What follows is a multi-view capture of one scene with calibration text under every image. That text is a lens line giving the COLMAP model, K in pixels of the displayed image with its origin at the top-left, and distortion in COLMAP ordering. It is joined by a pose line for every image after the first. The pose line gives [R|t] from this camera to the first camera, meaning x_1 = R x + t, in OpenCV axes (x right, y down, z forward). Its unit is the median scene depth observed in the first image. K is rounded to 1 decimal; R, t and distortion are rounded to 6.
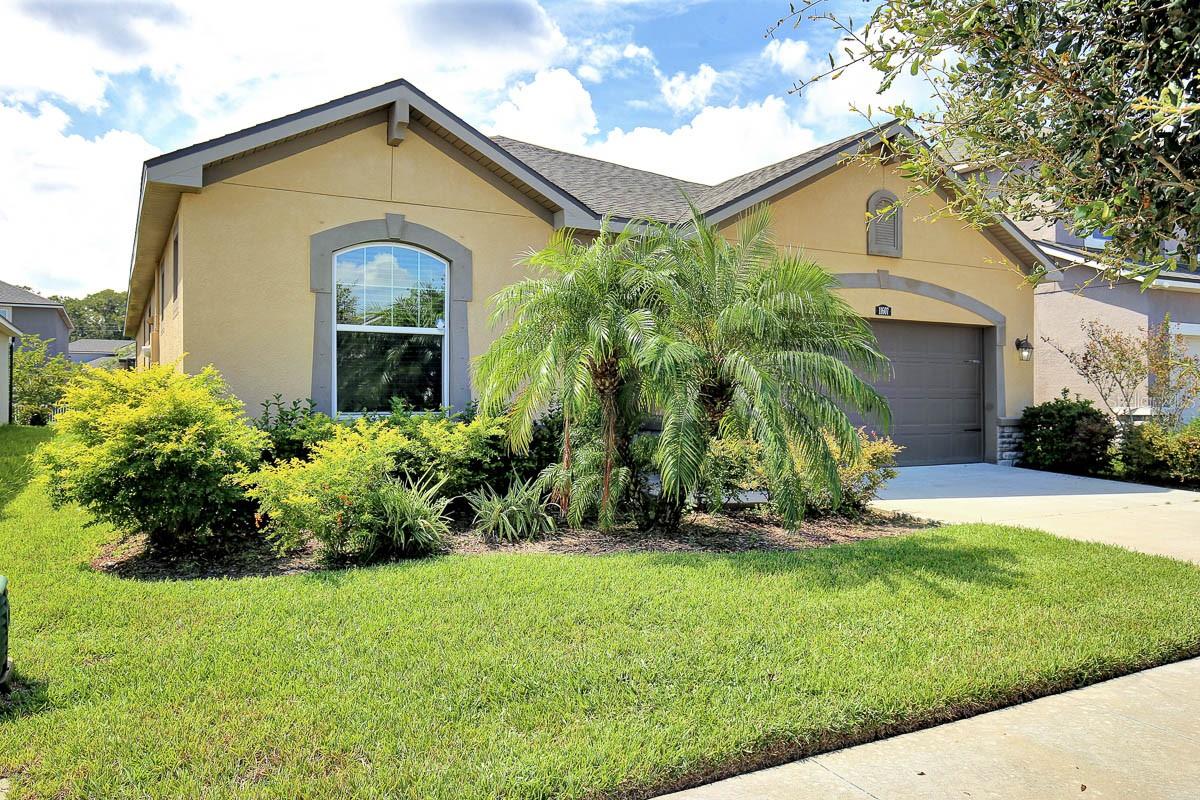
lens RADIAL K [[924.9, 0, 600.2], [0, 924.9, 400.9], [0, 0, 1]] dist [-0.006871, 0.000561]
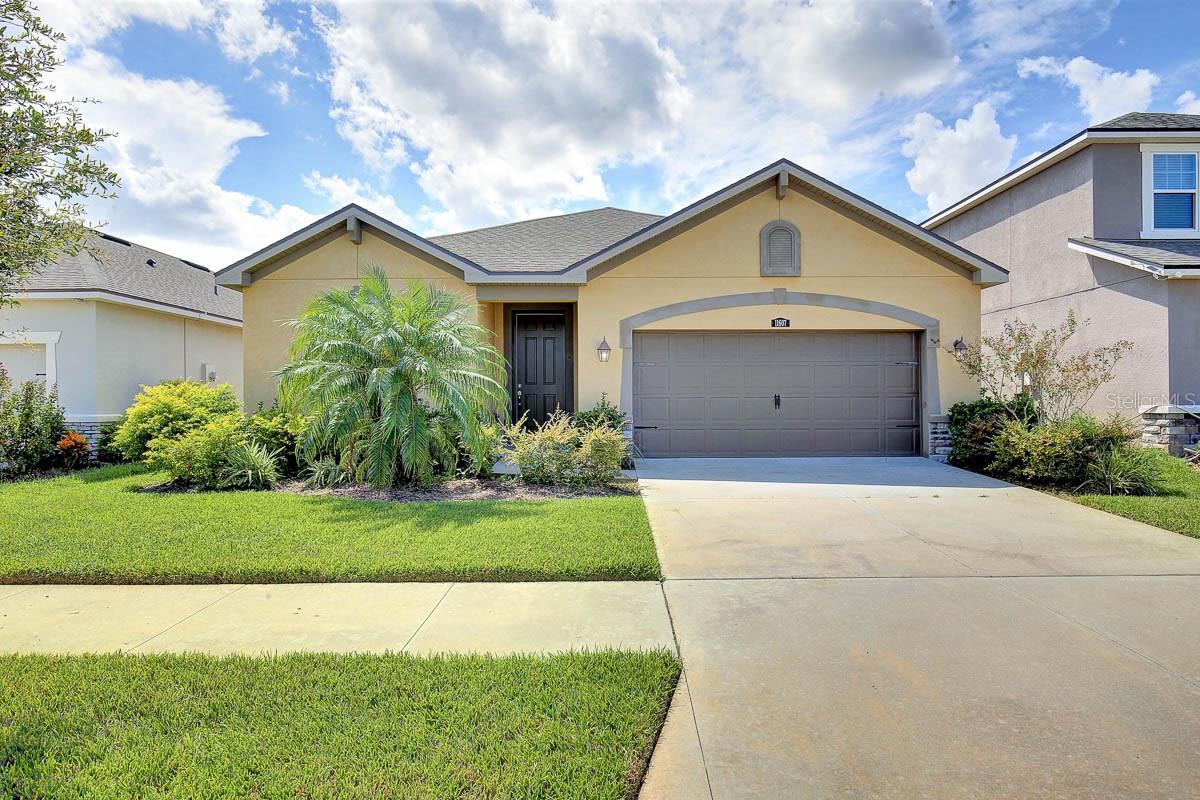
lens RADIAL K [[716.4, 0, 600.4], [0, 716.4, 399.2], [0, 0, 1]] dist [-0.008747, -0.000704]
pose [[0.856148, -0.005041, -0.516706, 0.573779], [0.002731, 0.999983, -0.005231, 0.003658], [0.516723, 0.003068, 0.856147, 0.099634]]
